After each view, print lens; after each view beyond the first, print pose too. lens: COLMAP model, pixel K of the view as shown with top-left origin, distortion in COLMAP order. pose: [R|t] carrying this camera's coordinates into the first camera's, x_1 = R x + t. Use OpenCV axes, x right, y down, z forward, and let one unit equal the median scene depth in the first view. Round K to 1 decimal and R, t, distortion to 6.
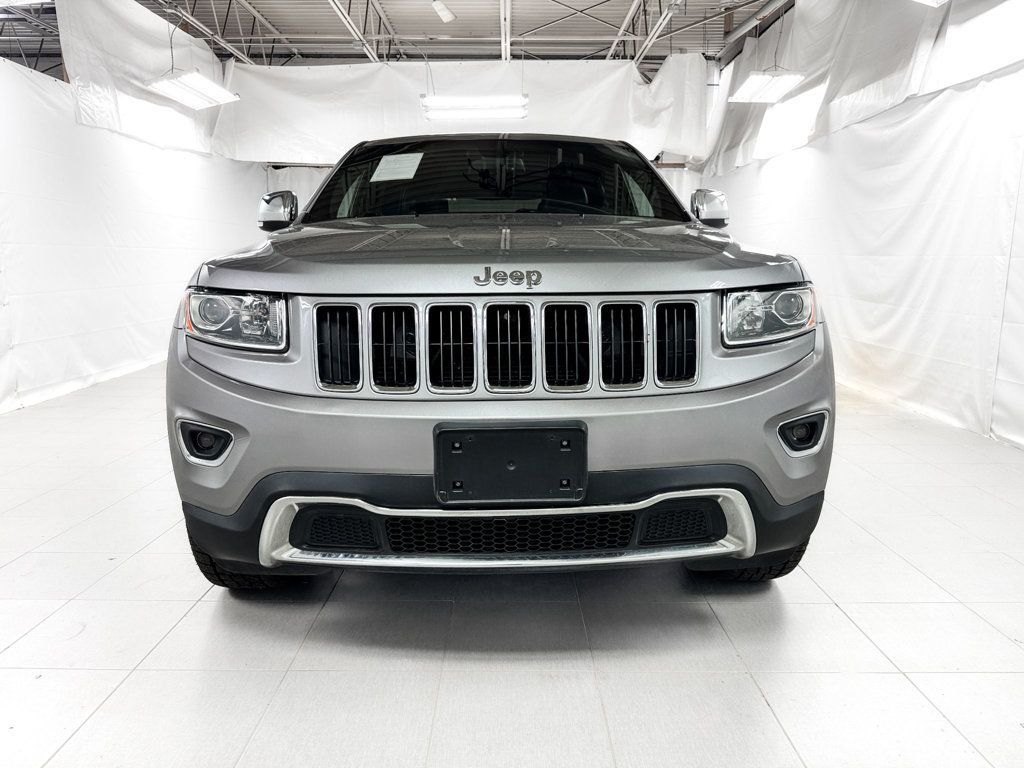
lens RADIAL K [[726.9, 0, 512.0], [0, 726.9, 384.0], [0, 0, 1]] dist [0.008484, 0.001193]
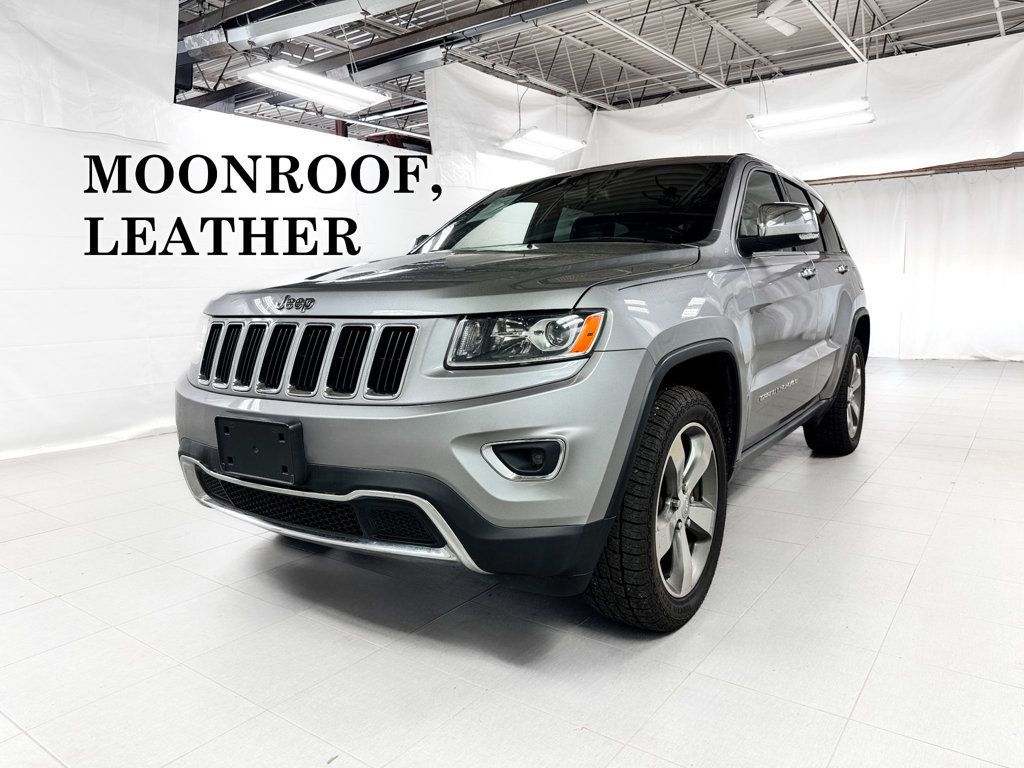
lens RADIAL K [[735.4, 0, 515.7], [0, 735.4, 377.8], [0, 0, 1]] dist [0.007496, 0.000562]
pose [[0.806540, 0.058789, -0.588249, 0.553598], [-0.083837, 0.996361, -0.015374, -0.015065], [0.585205, 0.061717, 0.808533, 0.097911]]
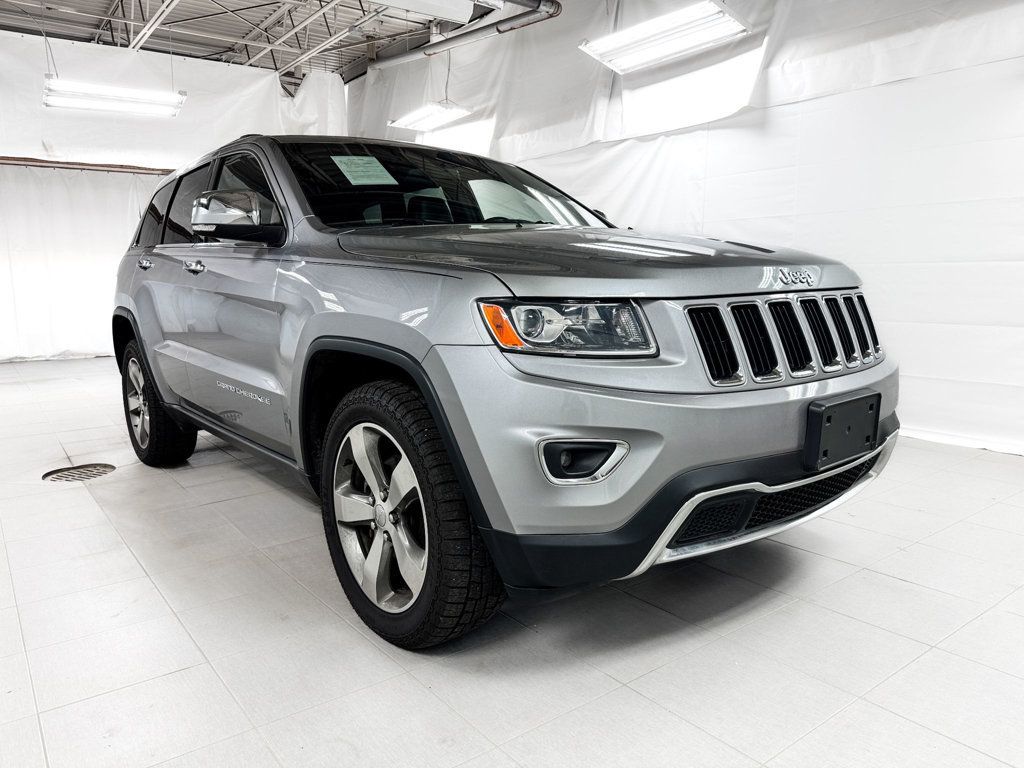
lens RADIAL K [[723.2, 0, 508.1], [0, 723.2, 389.1], [0, 0, 1]] dist [0.067776, -0.083224]
pose [[0.799456, -0.105021, 0.591473, -0.572418], [0.116465, 0.993015, 0.018898, -0.021541], [-0.589327, 0.053778, 0.806103, 0.166547]]
